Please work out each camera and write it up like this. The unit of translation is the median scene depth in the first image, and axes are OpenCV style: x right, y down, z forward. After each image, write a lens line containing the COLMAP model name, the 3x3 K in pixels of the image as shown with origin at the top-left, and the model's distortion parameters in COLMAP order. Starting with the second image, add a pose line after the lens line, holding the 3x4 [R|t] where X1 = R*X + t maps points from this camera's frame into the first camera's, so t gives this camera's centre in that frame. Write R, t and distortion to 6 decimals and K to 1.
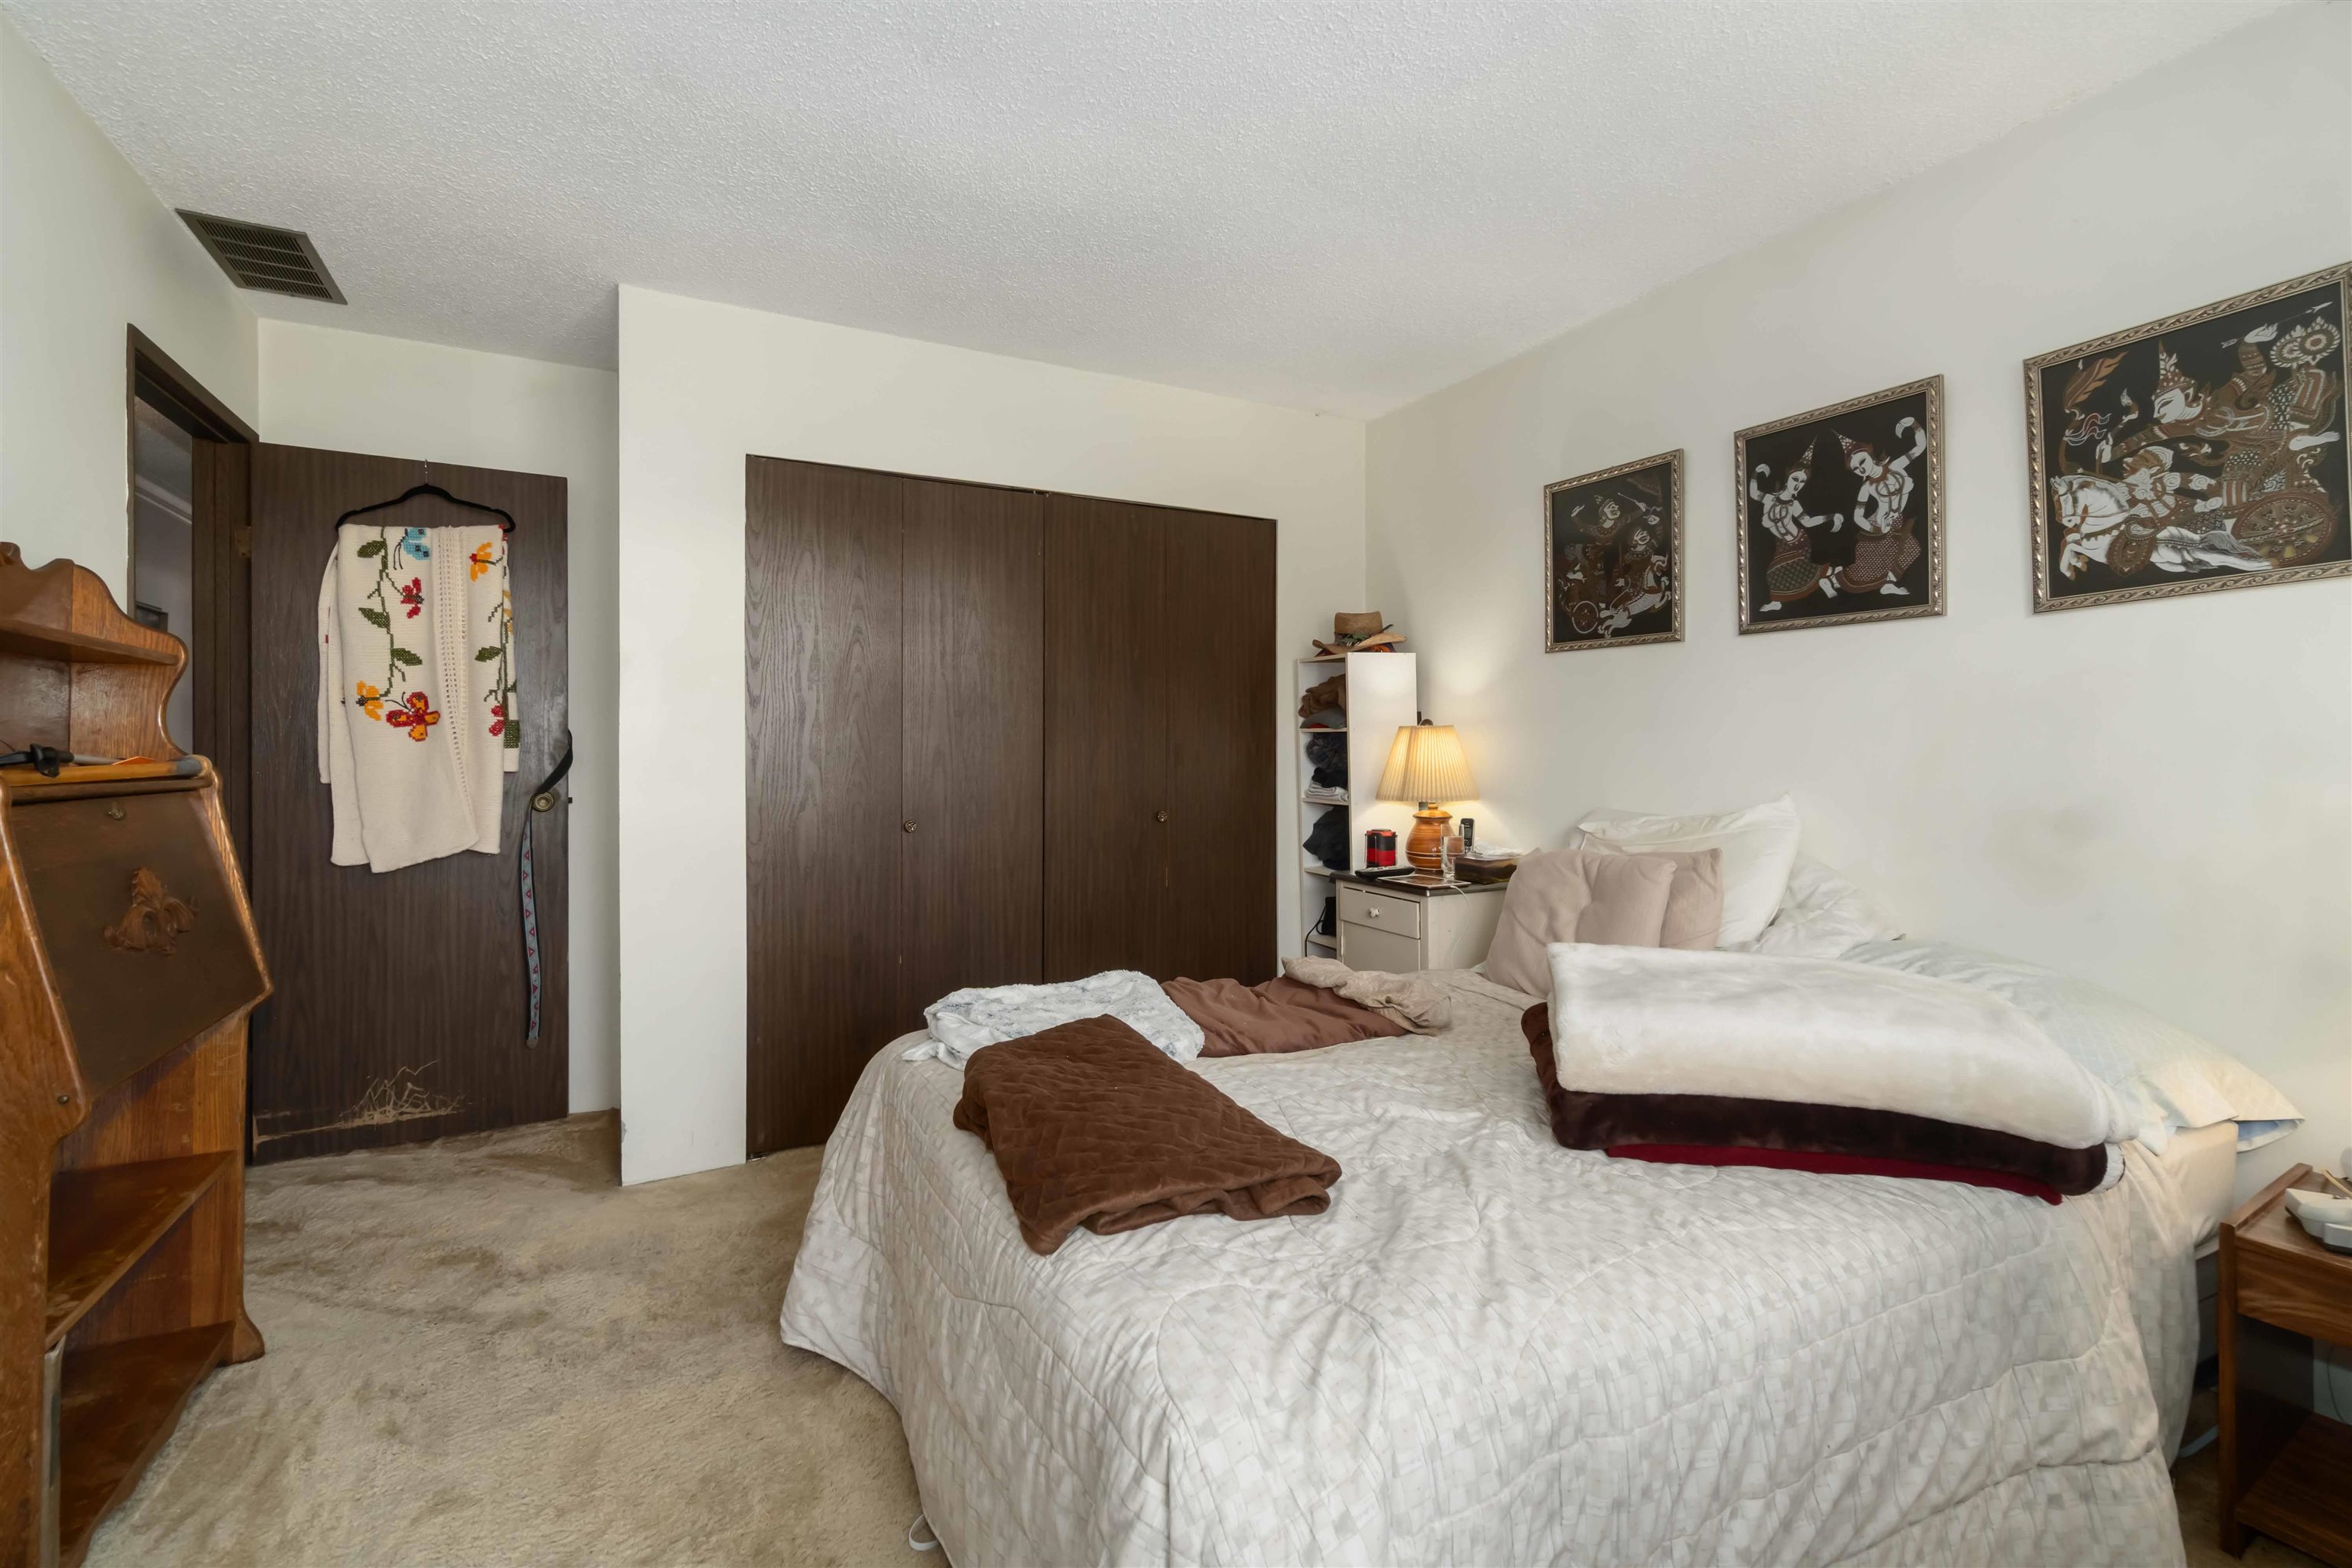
lens RADIAL K [[1023.6, 0, 1163.9], [0, 1023.6, 758.2], [0, 0, 1]] dist [-0.001572, 0.000027]
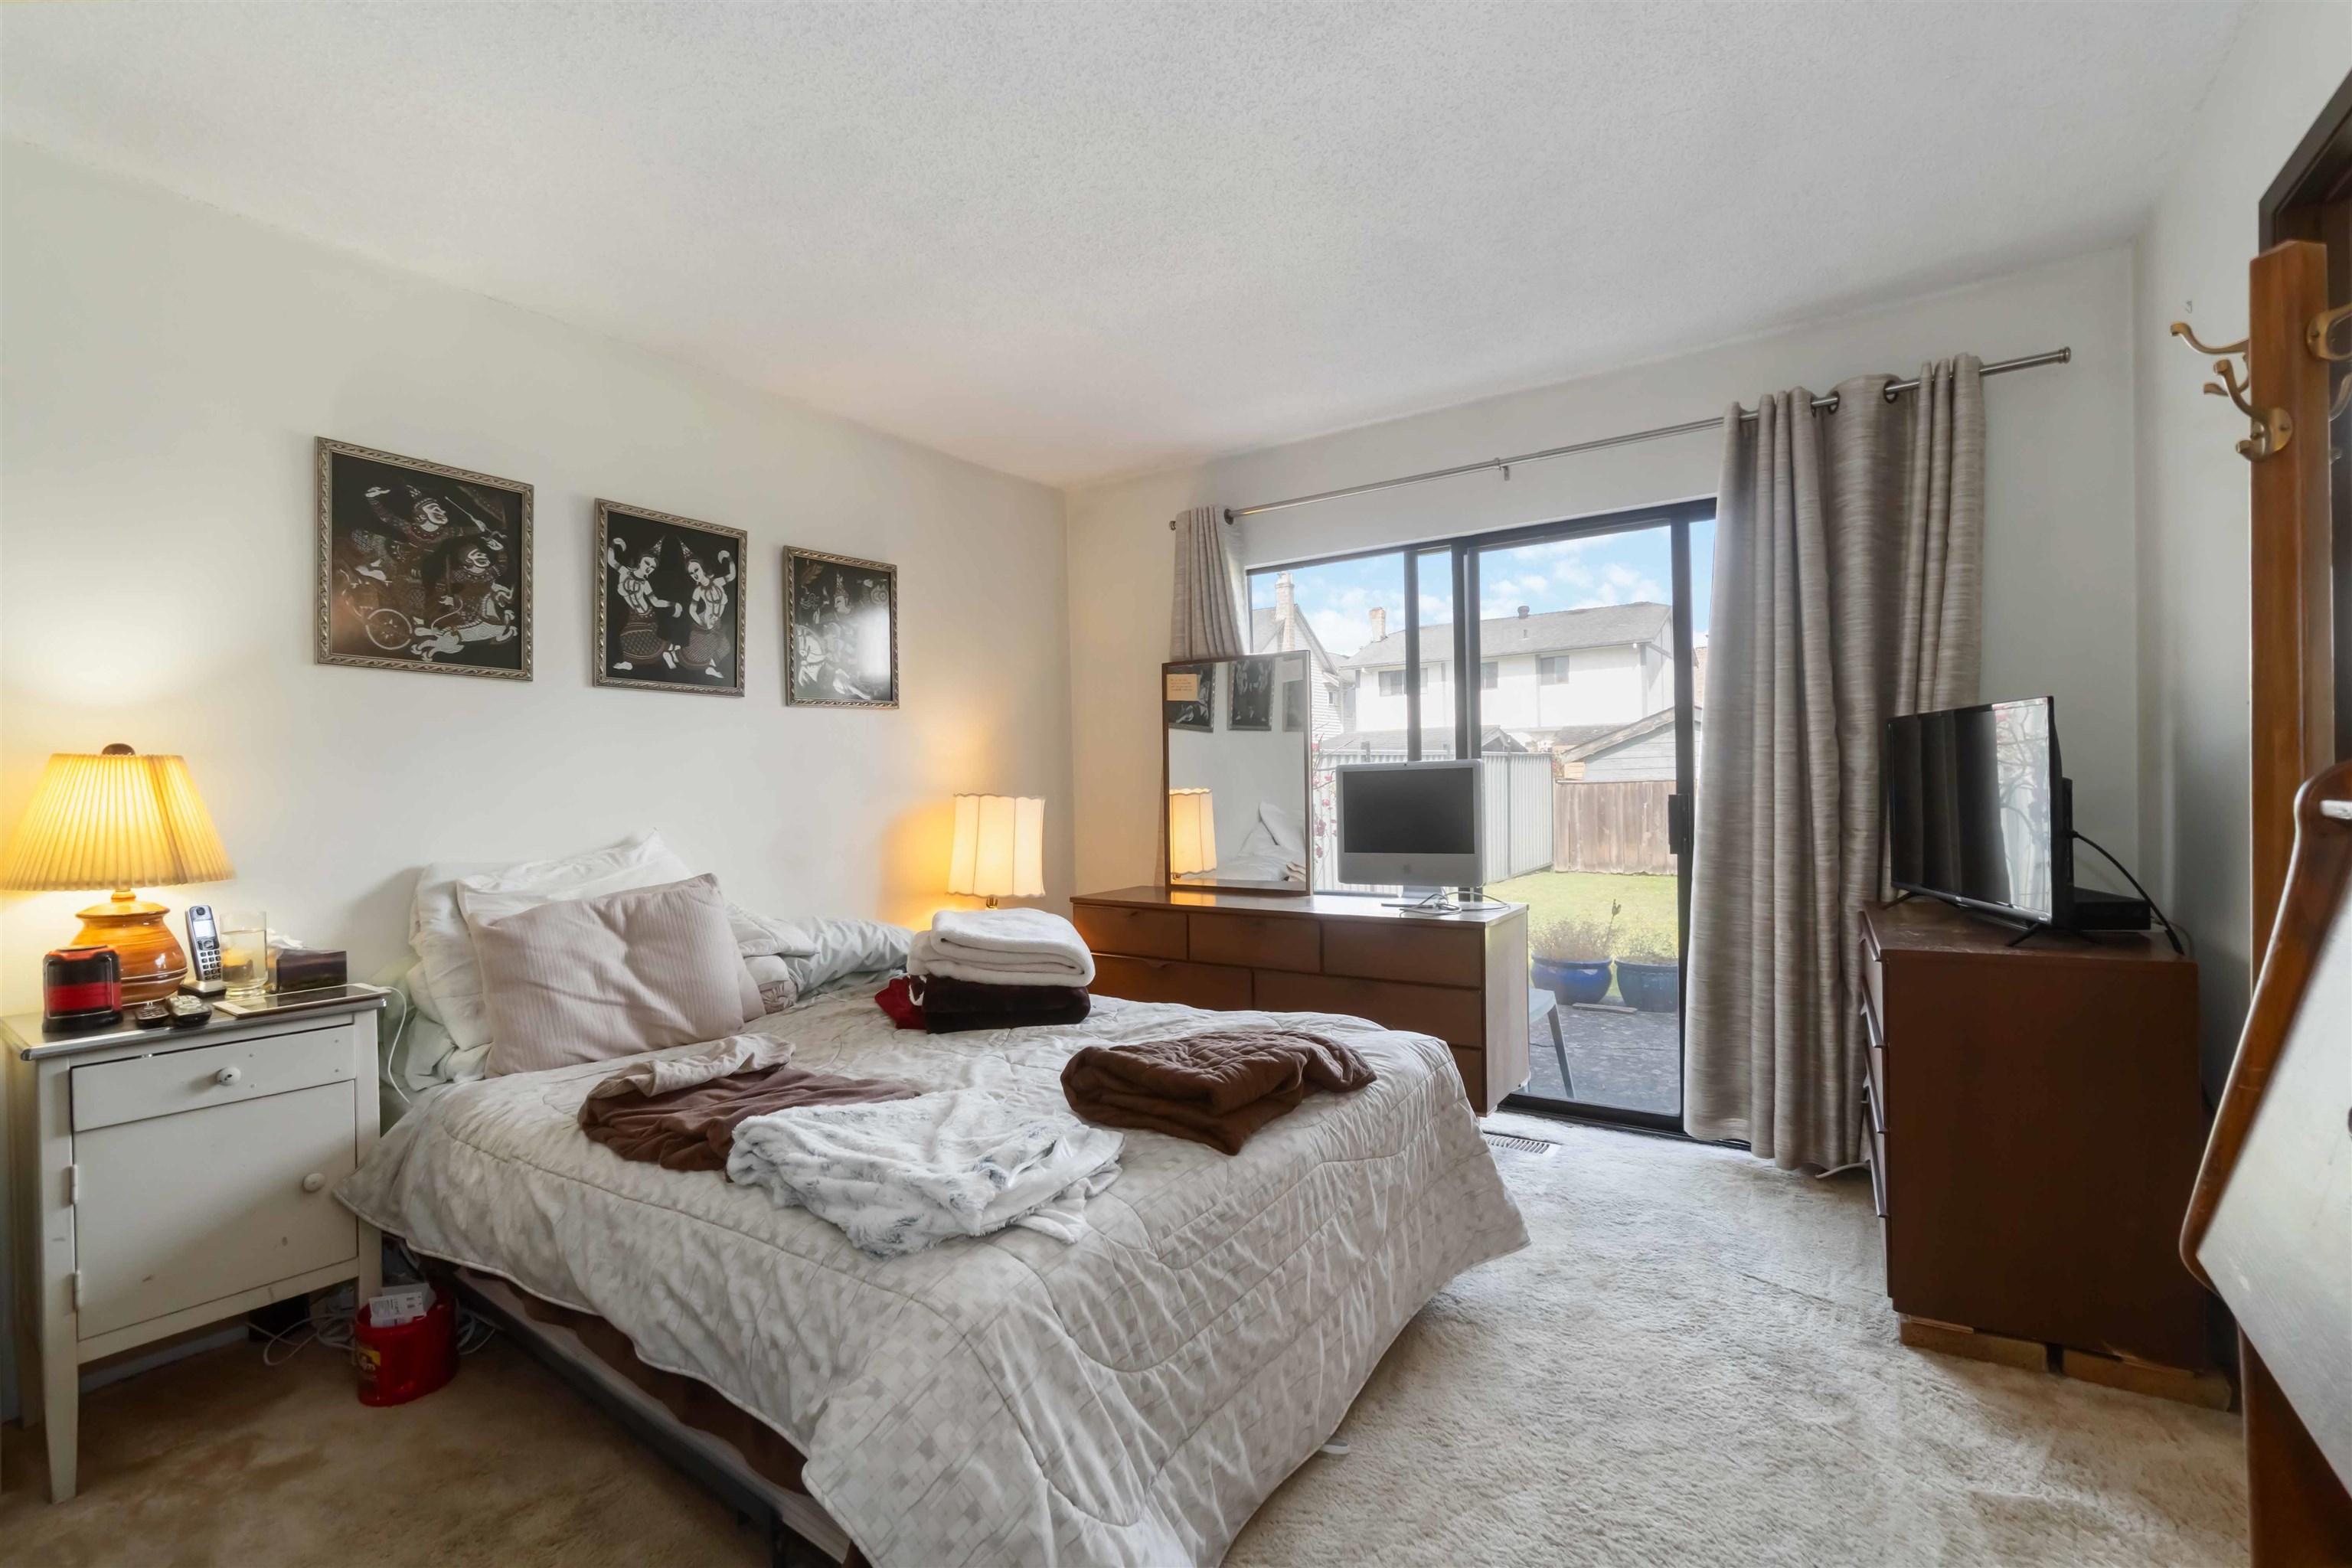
lens RADIAL K [[1023.6, 0, 1163.9], [0, 1023.6, 758.2], [0, 0, 1]] dist [-0.001572, 0.000027]
pose [[-0.462430, 0.030871, 0.886118, -0.691341], [0.021467, 0.999491, -0.023618, -0.006625], [-0.886396, 0.008101, -0.462857, 1.008407]]
